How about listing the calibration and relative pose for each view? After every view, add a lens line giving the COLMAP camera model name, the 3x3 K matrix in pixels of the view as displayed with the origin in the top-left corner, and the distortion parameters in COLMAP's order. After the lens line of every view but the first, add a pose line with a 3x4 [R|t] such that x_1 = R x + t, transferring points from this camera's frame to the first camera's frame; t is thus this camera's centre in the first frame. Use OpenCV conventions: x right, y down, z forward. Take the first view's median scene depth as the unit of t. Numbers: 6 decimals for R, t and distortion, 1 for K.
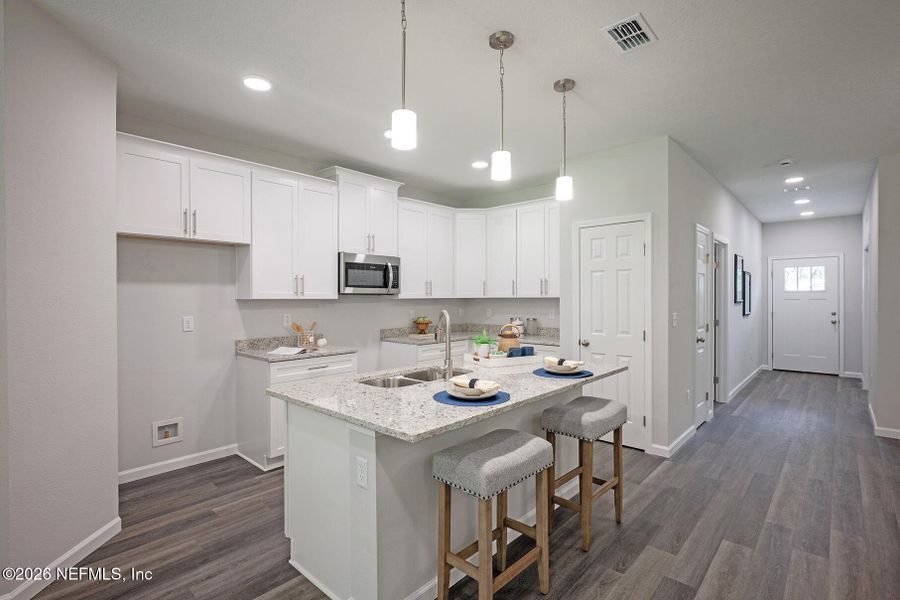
lens RADIAL K [[433.1, 0, 449.6], [0, 433.1, 301.3], [0, 0, 1]] dist [-0.003424, 0.005625]
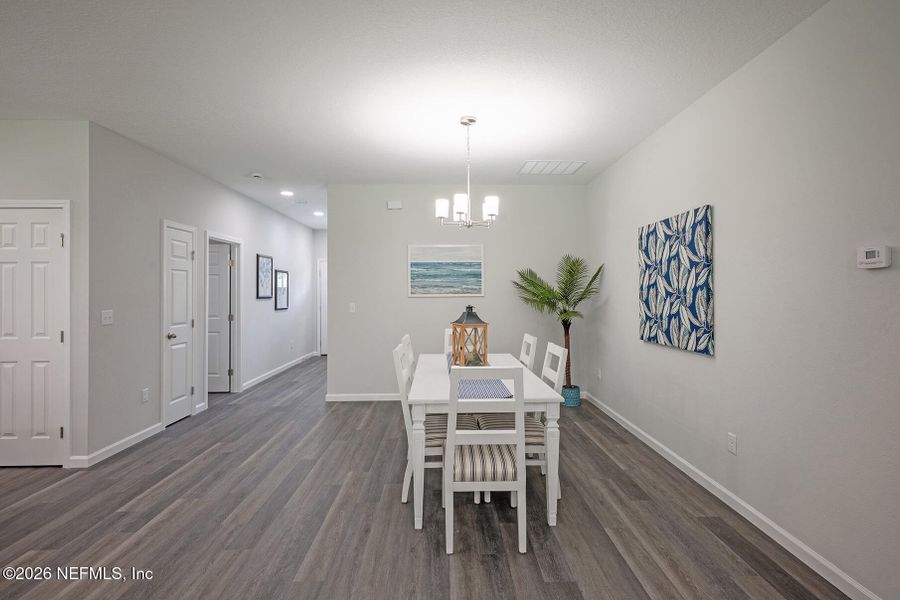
lens RADIAL K [[433.1, 0, 456.8], [0, 433.1, 288.4], [0, 0, 1]] dist [-0.003424, 0.005625]
pose [[0.719110, 0.005413, 0.694875, 0.396012], [0.009655, 0.999795, -0.017779, 0.003813], [-0.694829, 0.019495, 0.718911, -0.204539]]
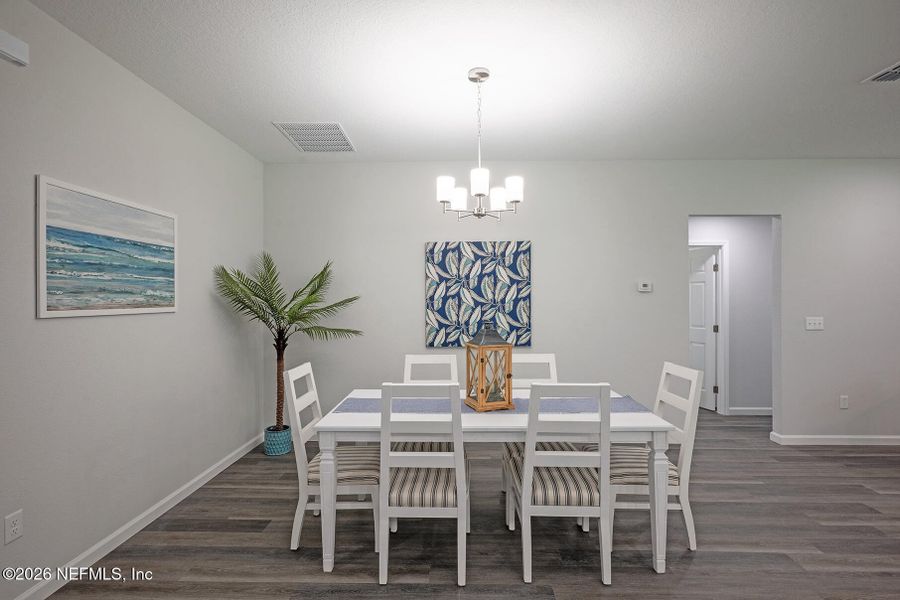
lens RADIAL K [[433.1, 0, 448.9], [0, 433.1, 297.2], [0, 0, 1]] dist [-0.003424, 0.005625]
pose [[-0.659024, 0.007413, 0.752086, 0.555453], [0.012168, 0.999926, 0.000807, -0.014057], [-0.752024, 0.009684, -0.659065, 0.869647]]
